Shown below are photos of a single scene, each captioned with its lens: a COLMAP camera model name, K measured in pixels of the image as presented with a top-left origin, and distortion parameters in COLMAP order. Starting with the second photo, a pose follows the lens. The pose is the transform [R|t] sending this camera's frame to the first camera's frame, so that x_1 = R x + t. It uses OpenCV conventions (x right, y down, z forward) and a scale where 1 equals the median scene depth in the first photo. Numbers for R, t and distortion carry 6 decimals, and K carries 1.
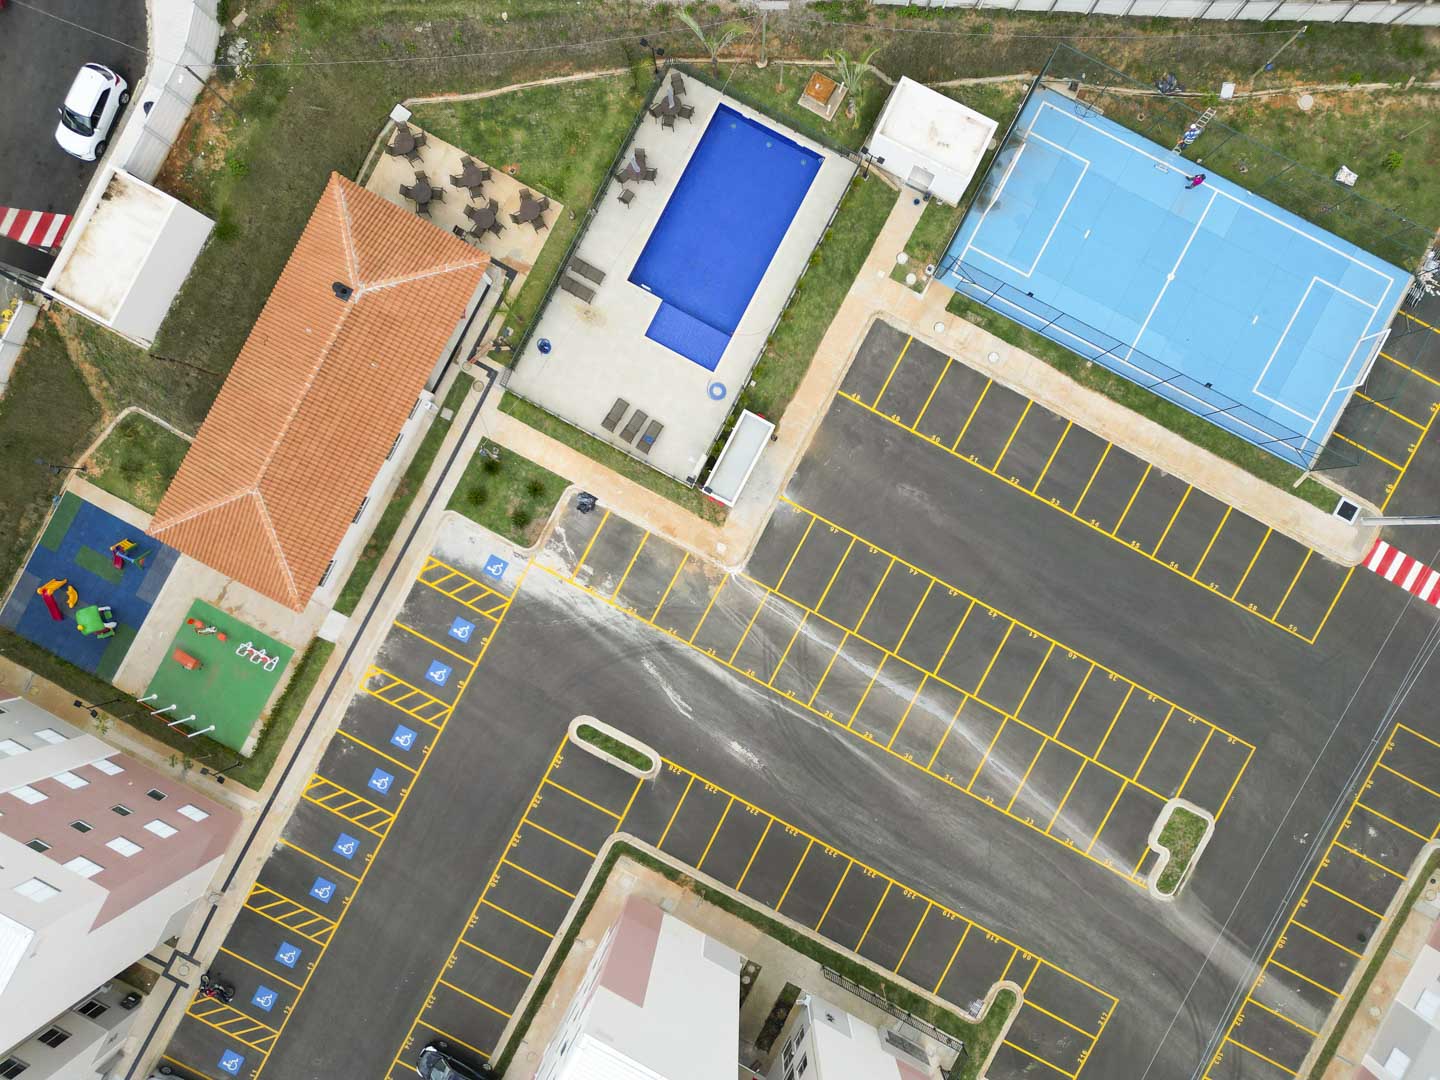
lens RADIAL K [[1007.7, 0, 731.7], [0, 1007.7, 547.0], [0, 0, 1]] dist [0.059112, -0.048508]
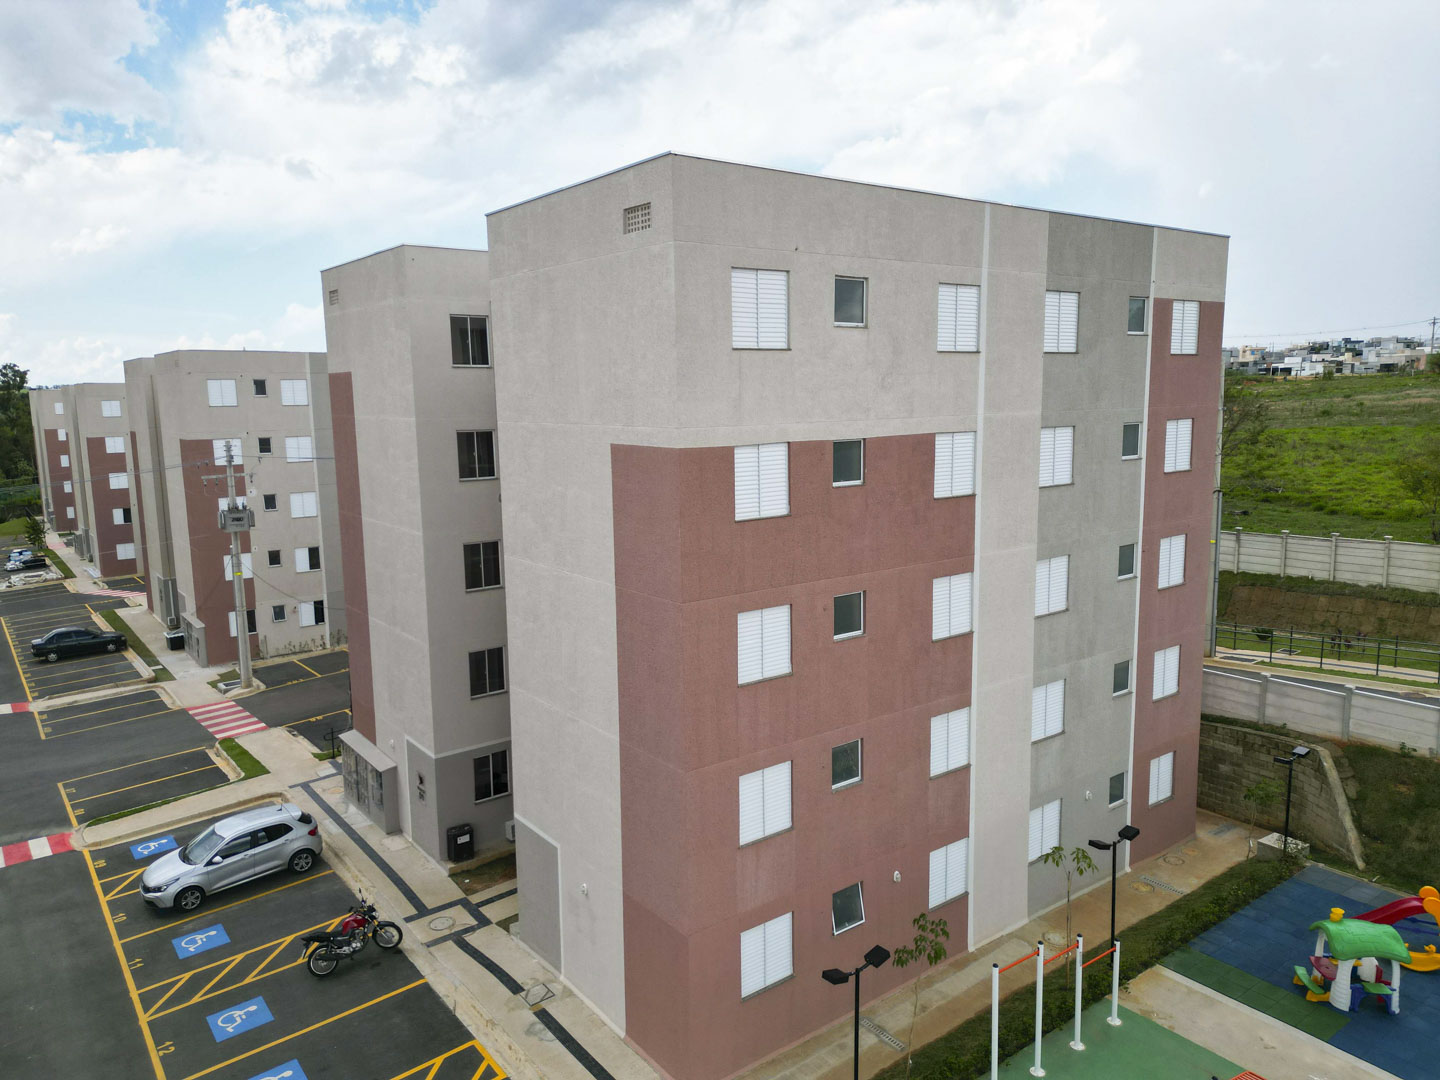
lens RADIAL K [[1007.7, 0, 725.8], [0, 1007.7, 538.1], [0, 0, 1]] dist [0.059112, -0.048508]
pose [[-0.413893, 0.163720, -0.895482, -0.222352], [-0.910132, -0.054137, 0.410766, 0.132092], [0.018772, 0.985020, 0.171414, 0.771453]]
